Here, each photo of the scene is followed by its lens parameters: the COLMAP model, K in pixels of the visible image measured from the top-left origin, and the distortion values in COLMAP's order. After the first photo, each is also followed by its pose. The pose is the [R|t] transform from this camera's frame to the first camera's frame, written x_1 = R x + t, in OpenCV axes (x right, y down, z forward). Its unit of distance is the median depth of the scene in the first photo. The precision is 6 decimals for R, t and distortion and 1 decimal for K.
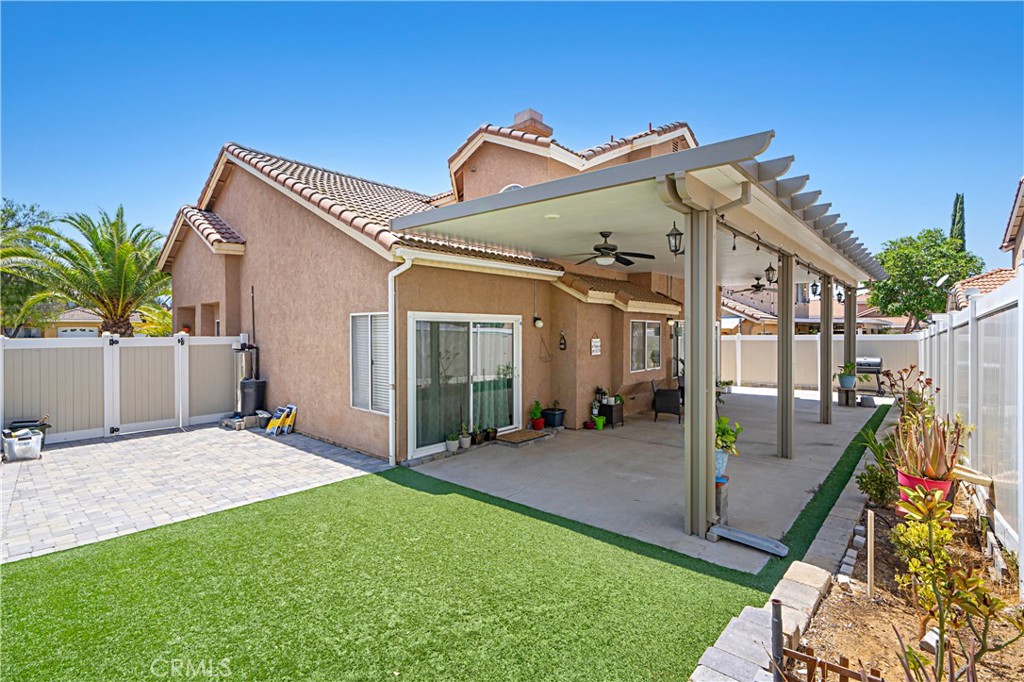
lens RADIAL K [[485.9, 0, 509.4], [0, 485.9, 335.8], [0, 0, 1]] dist [-0.004621, -0.000800]
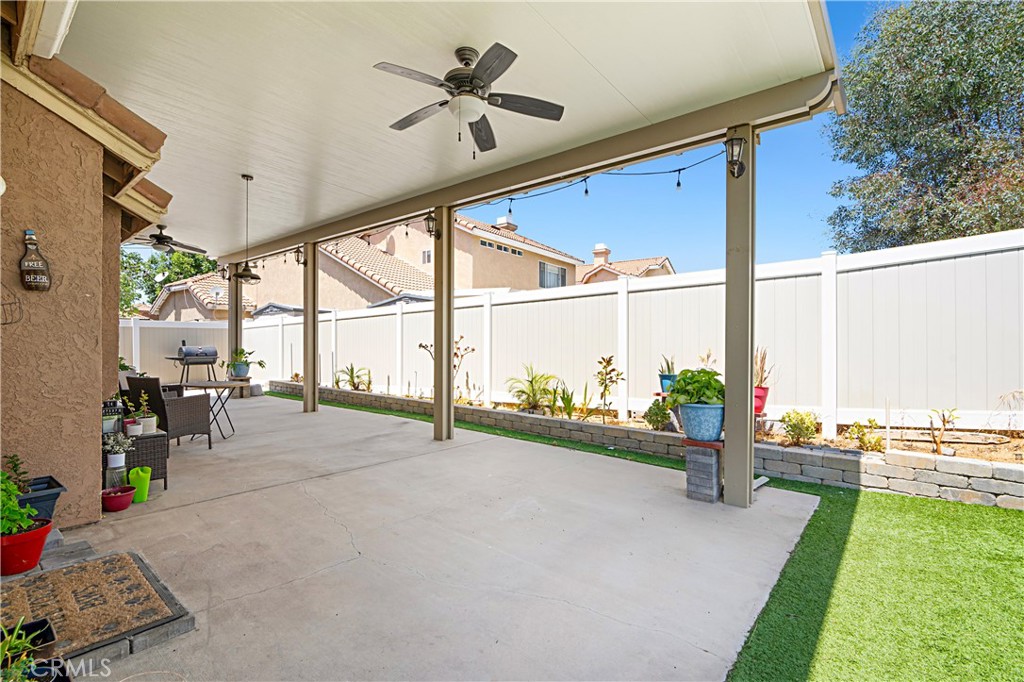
lens RADIAL K [[467.0, 0, 511.0], [0, 467.0, 341.6], [0, 0, 1]] dist [-0.001003, 0.000391]
pose [[-0.024717, 0.004608, 0.999684, -0.195390], [0.003432, 0.999984, -0.004525, 0.060488], [-0.999689, 0.003319, -0.024733, 0.662935]]
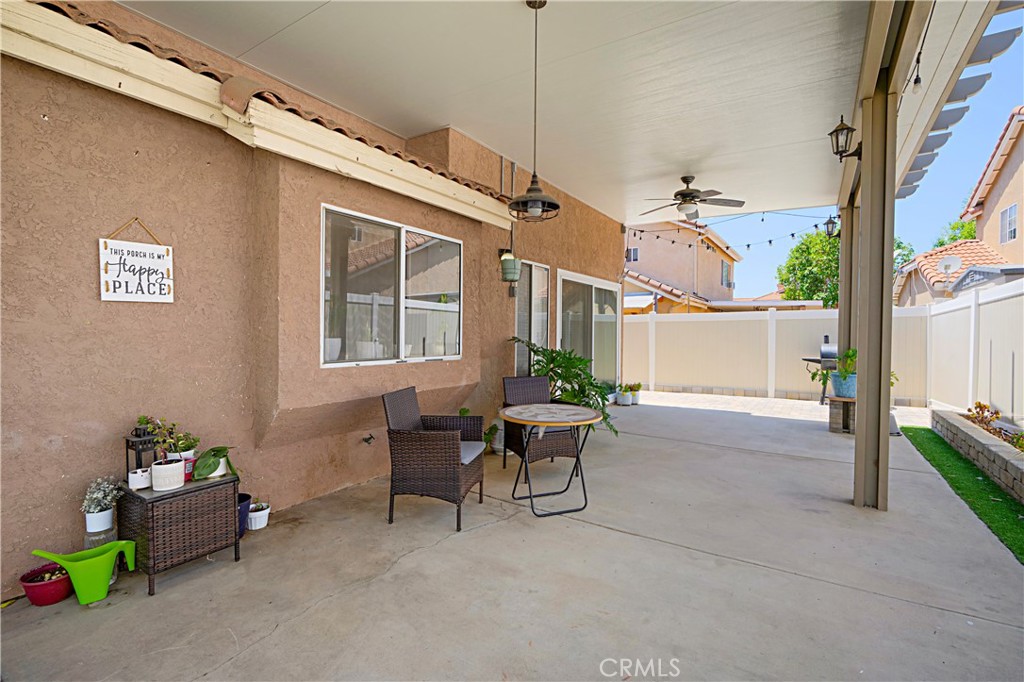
lens RADIAL K [[467.0, 0, 511.0], [0, 467.0, 341.6], [0, 0, 1]] dist [-0.001003, 0.000391]
pose [[0.990133, 0.005869, 0.140010, 0.339200], [-0.007422, 0.999917, 0.010574, 0.055502], [-0.139936, -0.011509, 0.990094, 0.697351]]
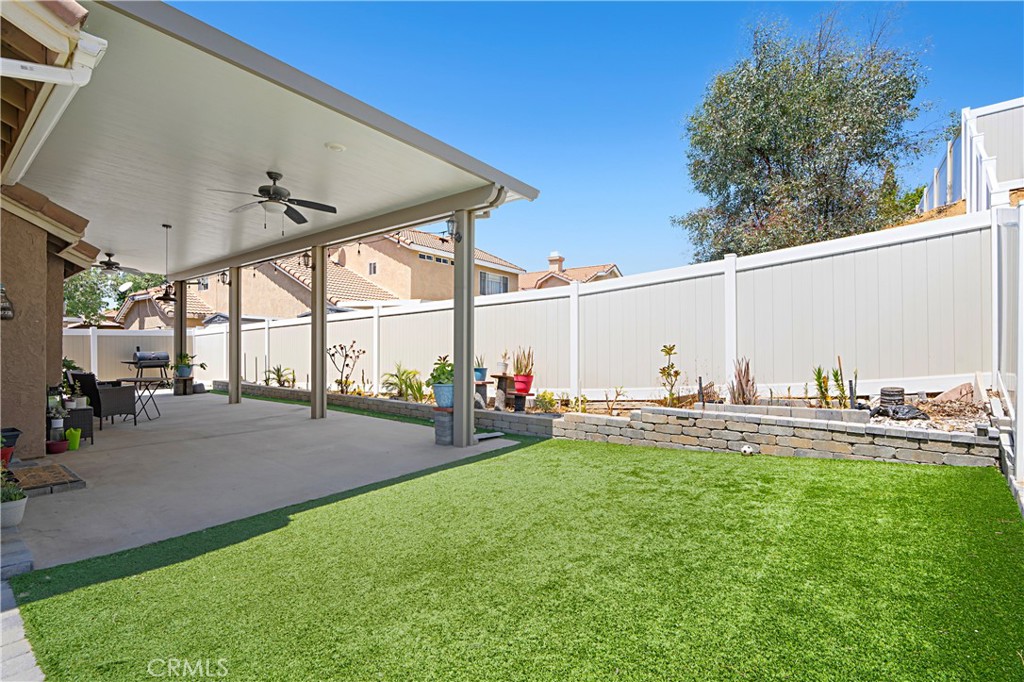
lens RADIAL K [[473.4, 0, 522.0], [0, 473.4, 338.4], [0, 0, 1]] dist [0.001668, 0.000151]
pose [[-0.061754, 0.016622, 0.997953, -0.440293], [0.013637, 0.999782, -0.015808, 0.062259], [-0.997998, 0.012632, -0.061967, 0.428803]]
